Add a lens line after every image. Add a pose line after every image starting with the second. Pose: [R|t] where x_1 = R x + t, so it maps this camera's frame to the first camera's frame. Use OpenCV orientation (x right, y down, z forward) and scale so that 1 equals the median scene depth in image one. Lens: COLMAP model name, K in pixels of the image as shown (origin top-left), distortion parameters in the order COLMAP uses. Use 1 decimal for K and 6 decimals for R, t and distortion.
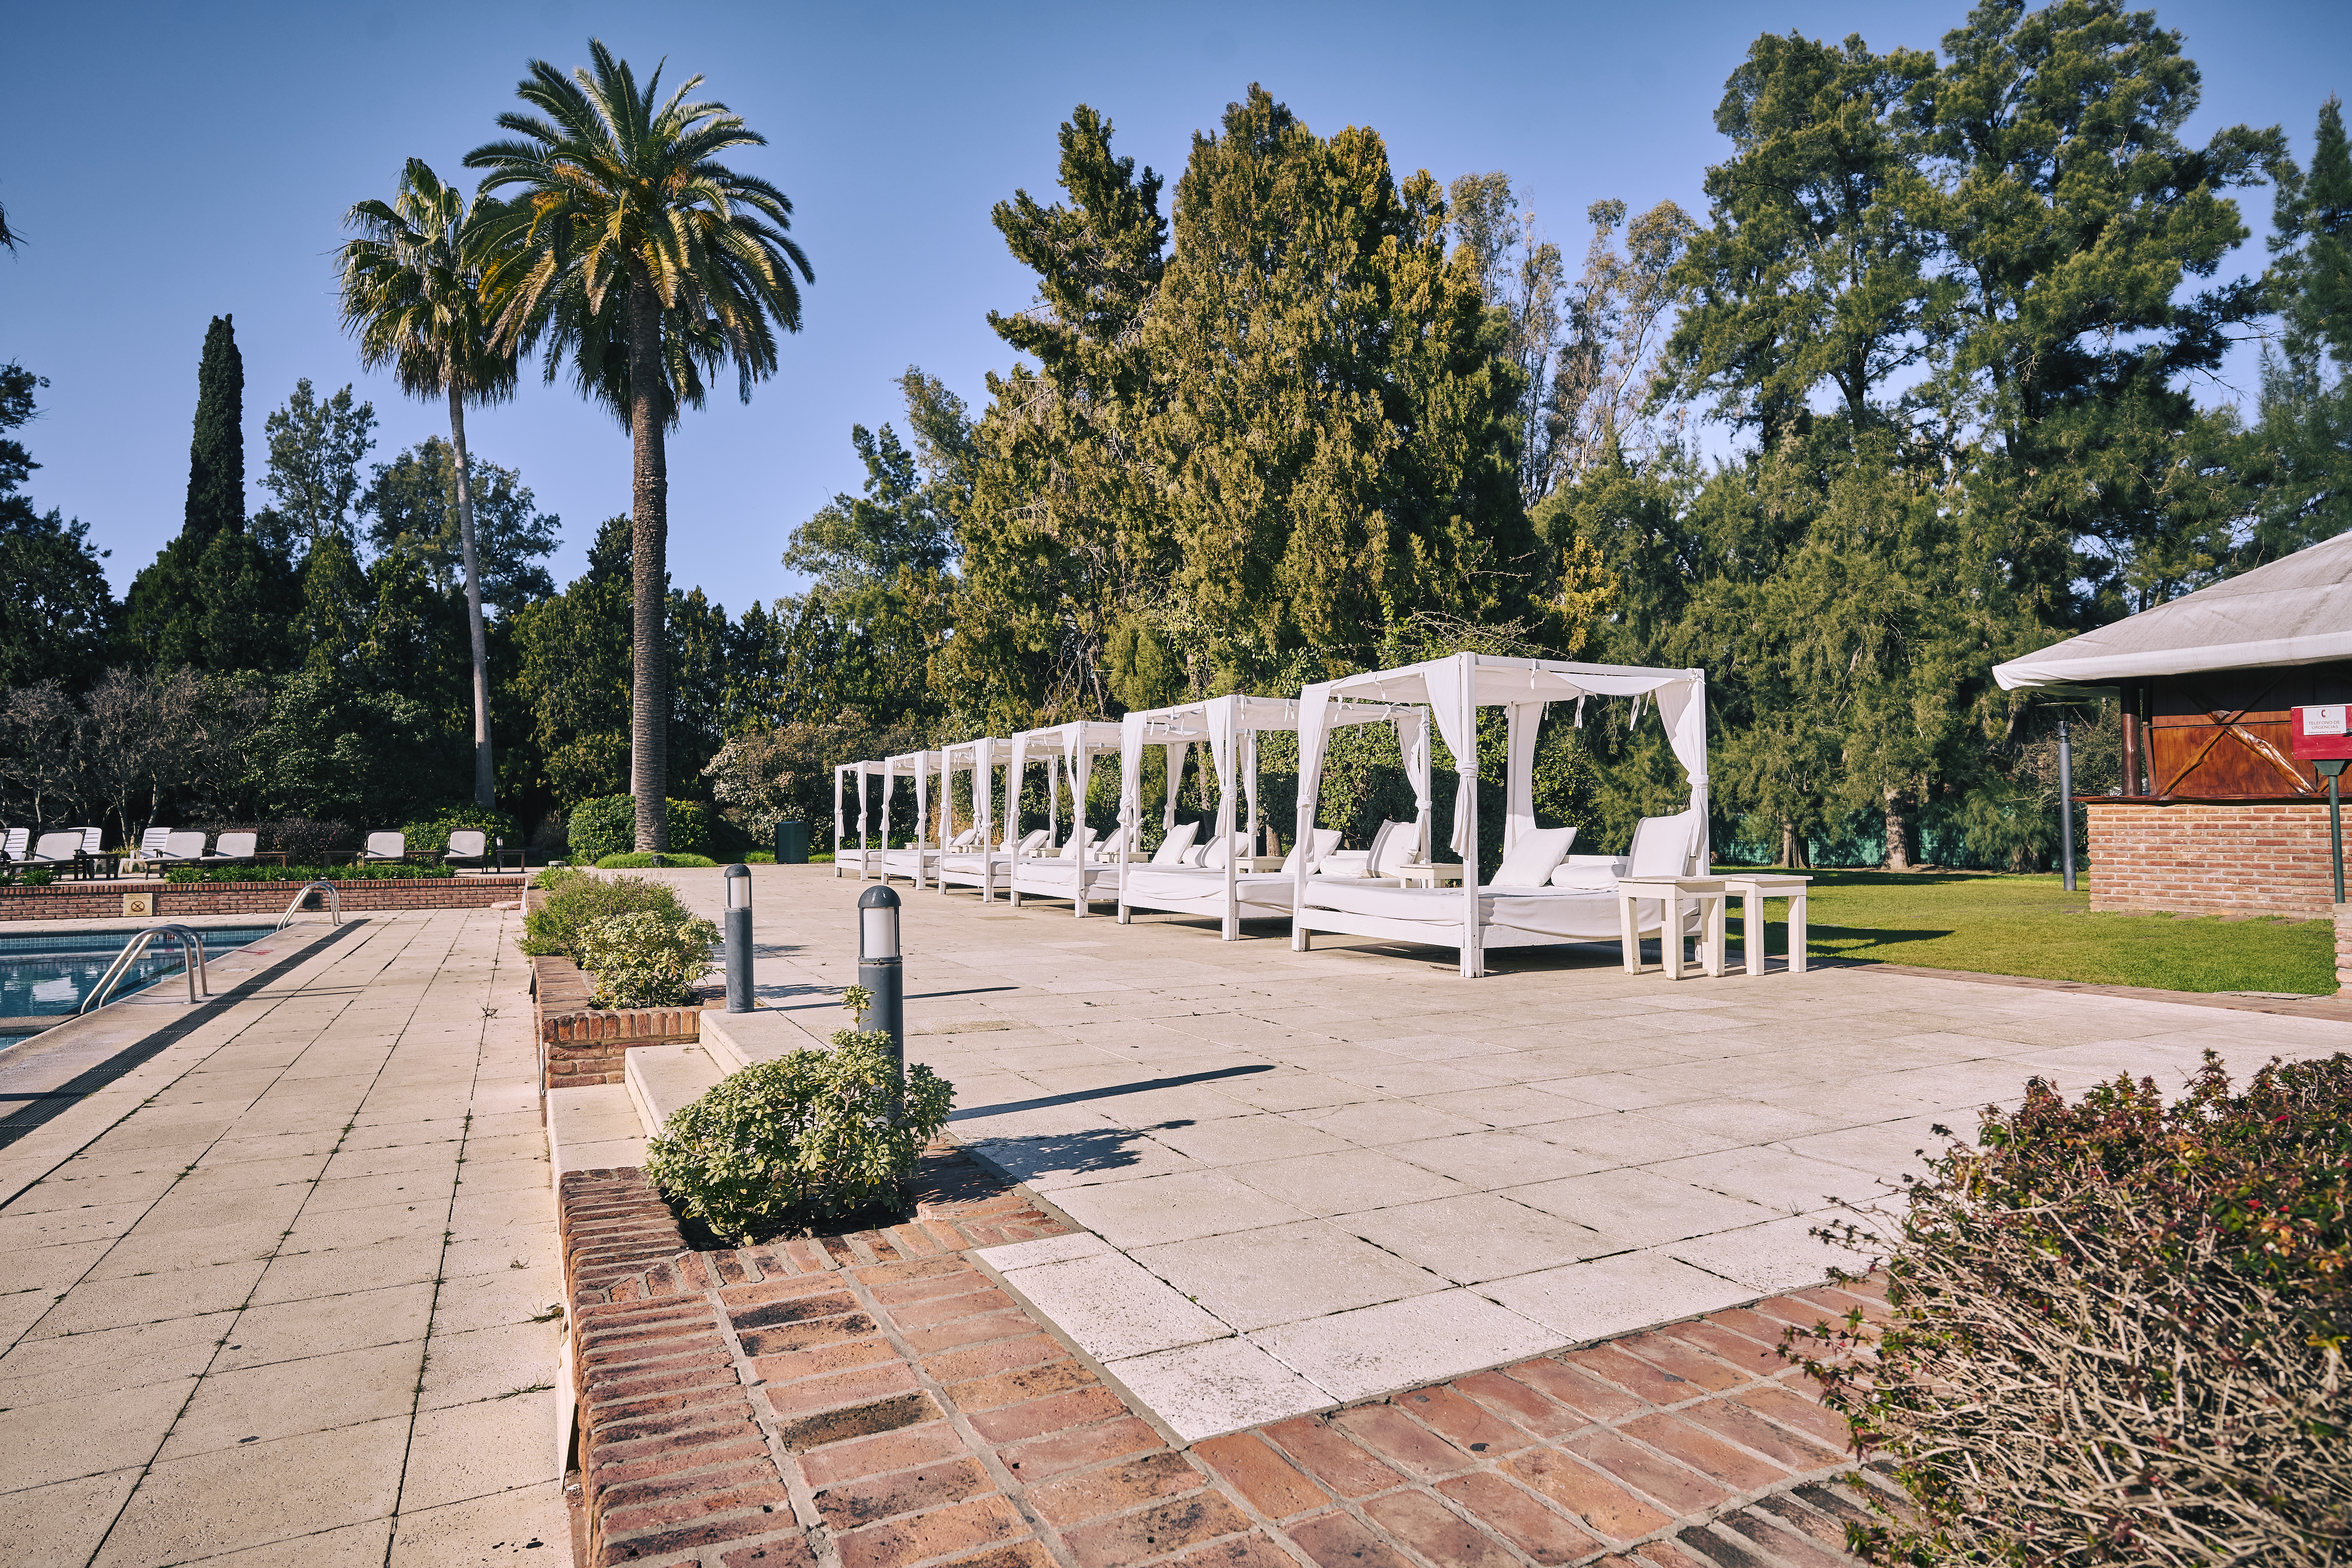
lens RADIAL K [[1289.0, 0, 1176.0], [0, 1289.0, 784.0], [0, 0, 1]] dist [-0.045973, 0.044703]
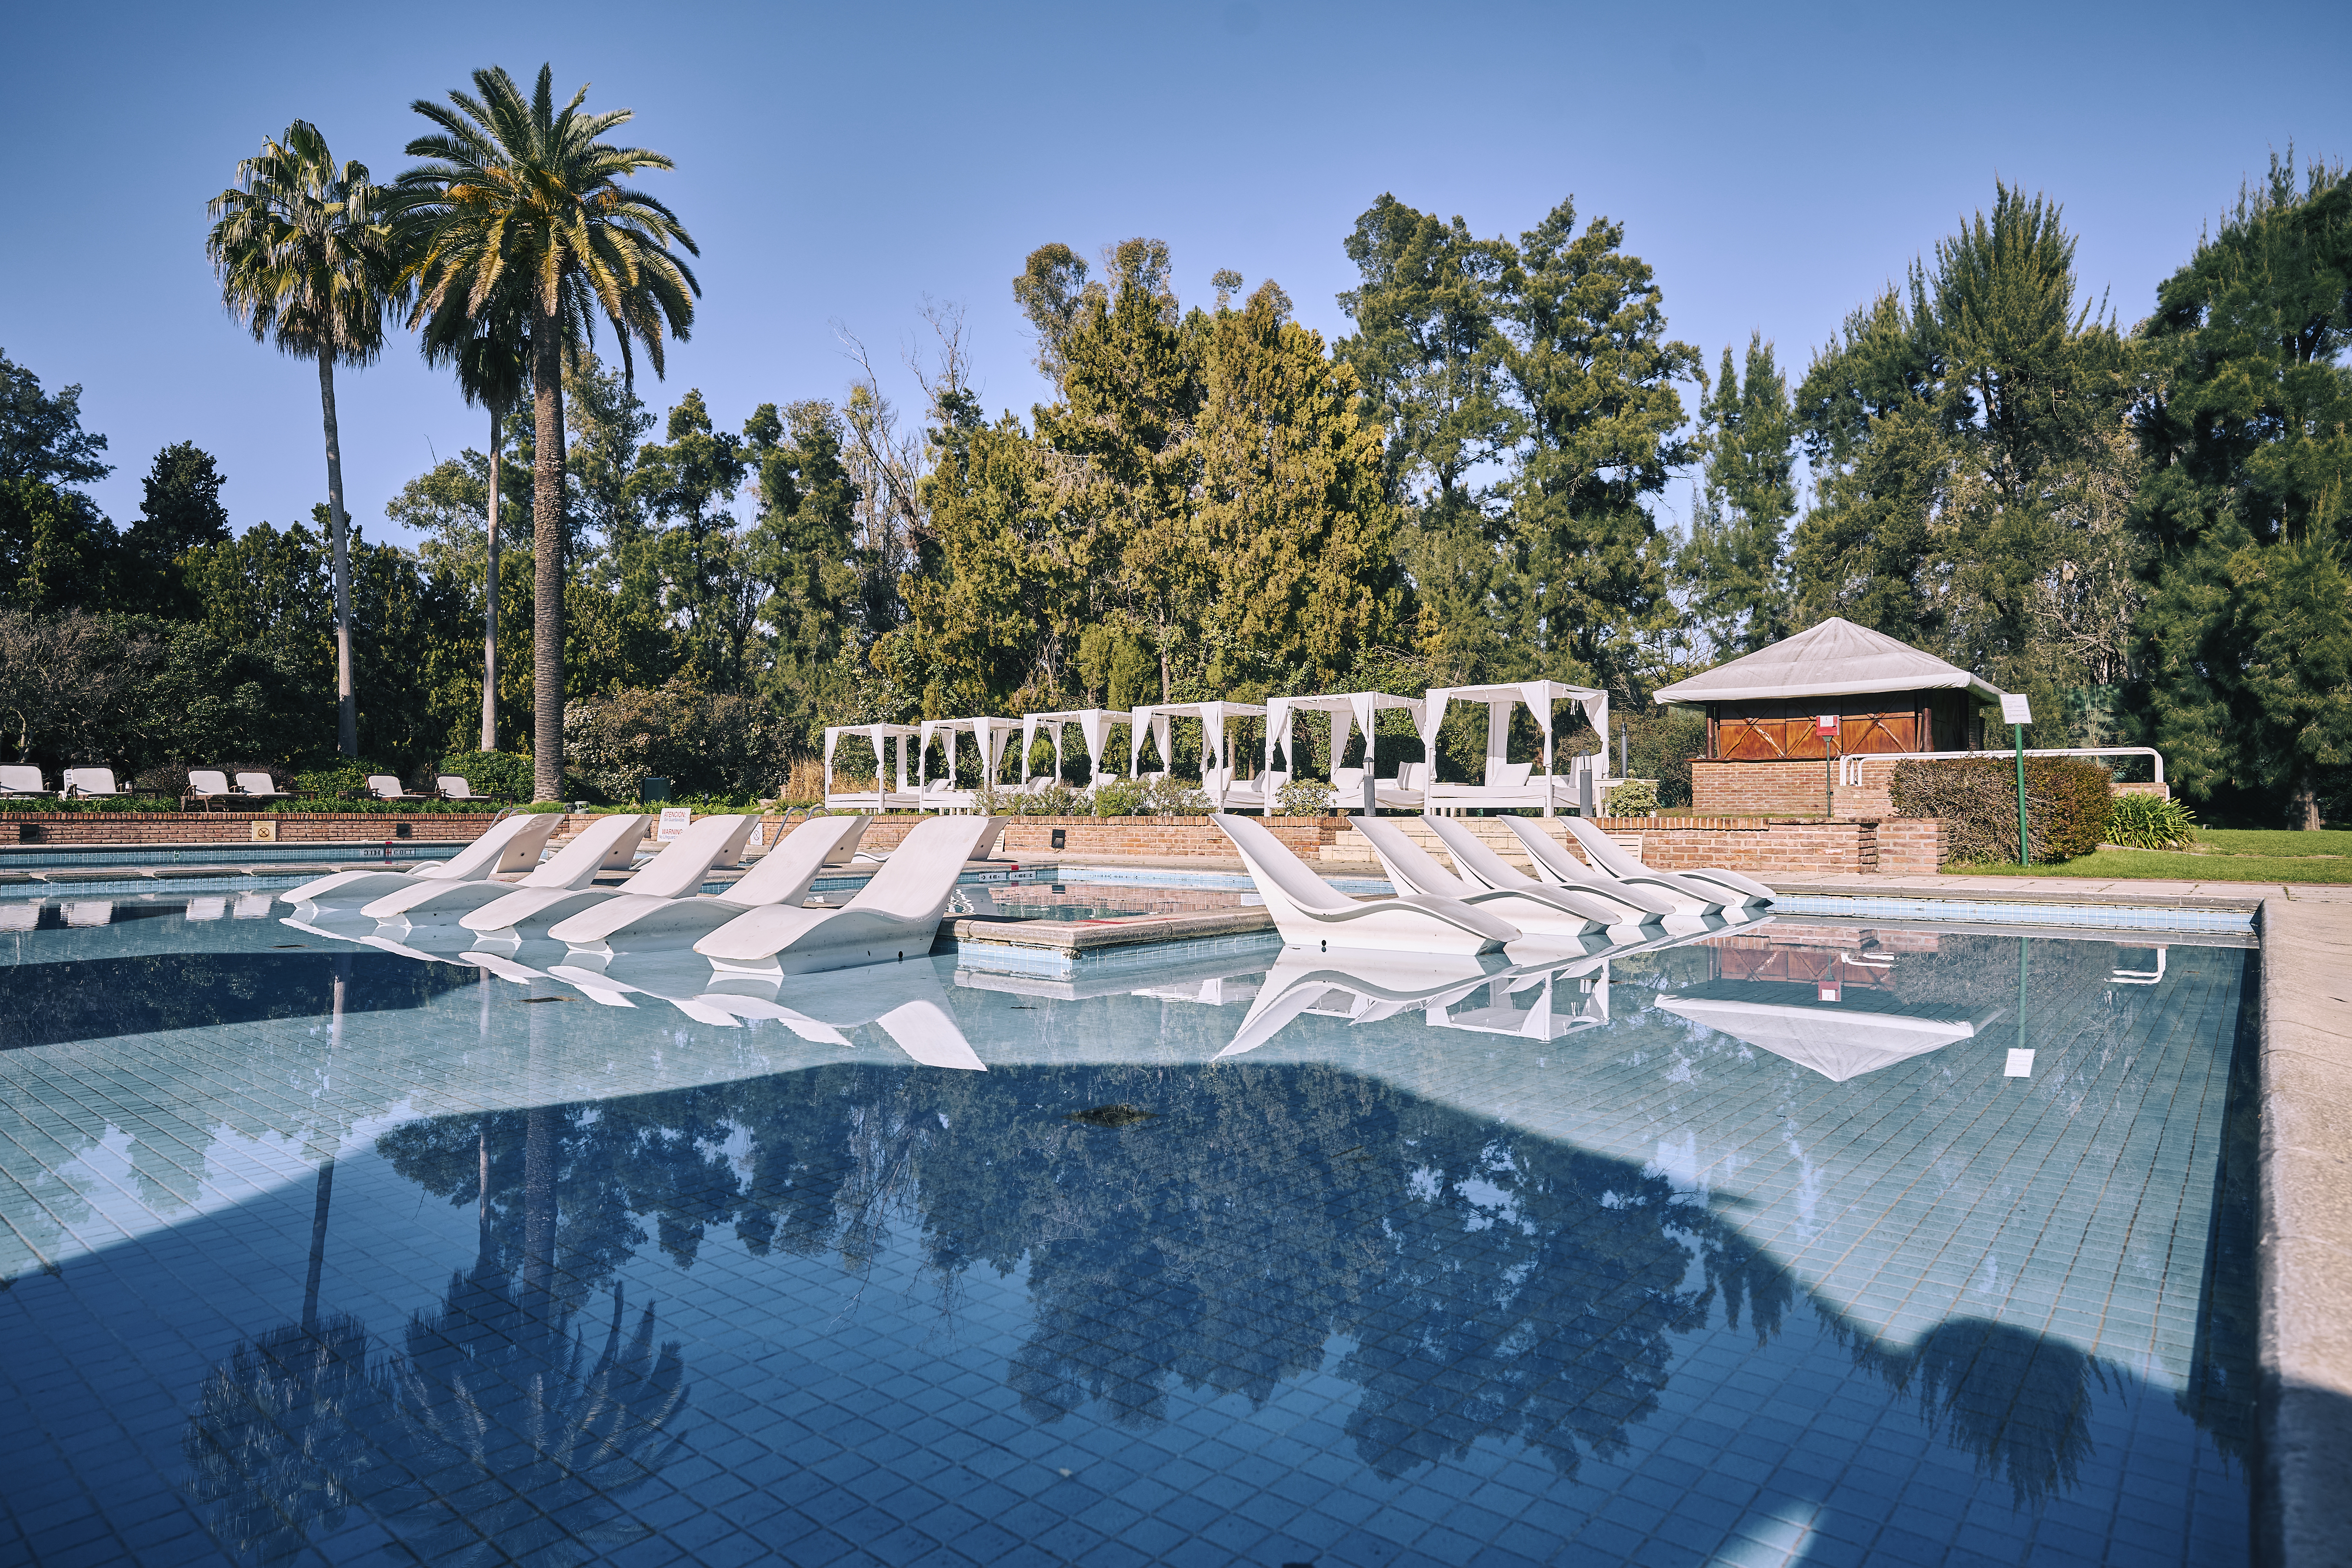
lens RADIAL K [[1303.5, 0, 1175.3], [0, 1303.5, 819.9], [0, 0, 1]] dist [-0.005848, -0.002130]
pose [[0.924254, 0.003971, 0.381757, -0.339398], [-0.017863, 0.999301, 0.032853, 0.022108], [-0.381360, -0.037183, 0.923679, -0.242697]]
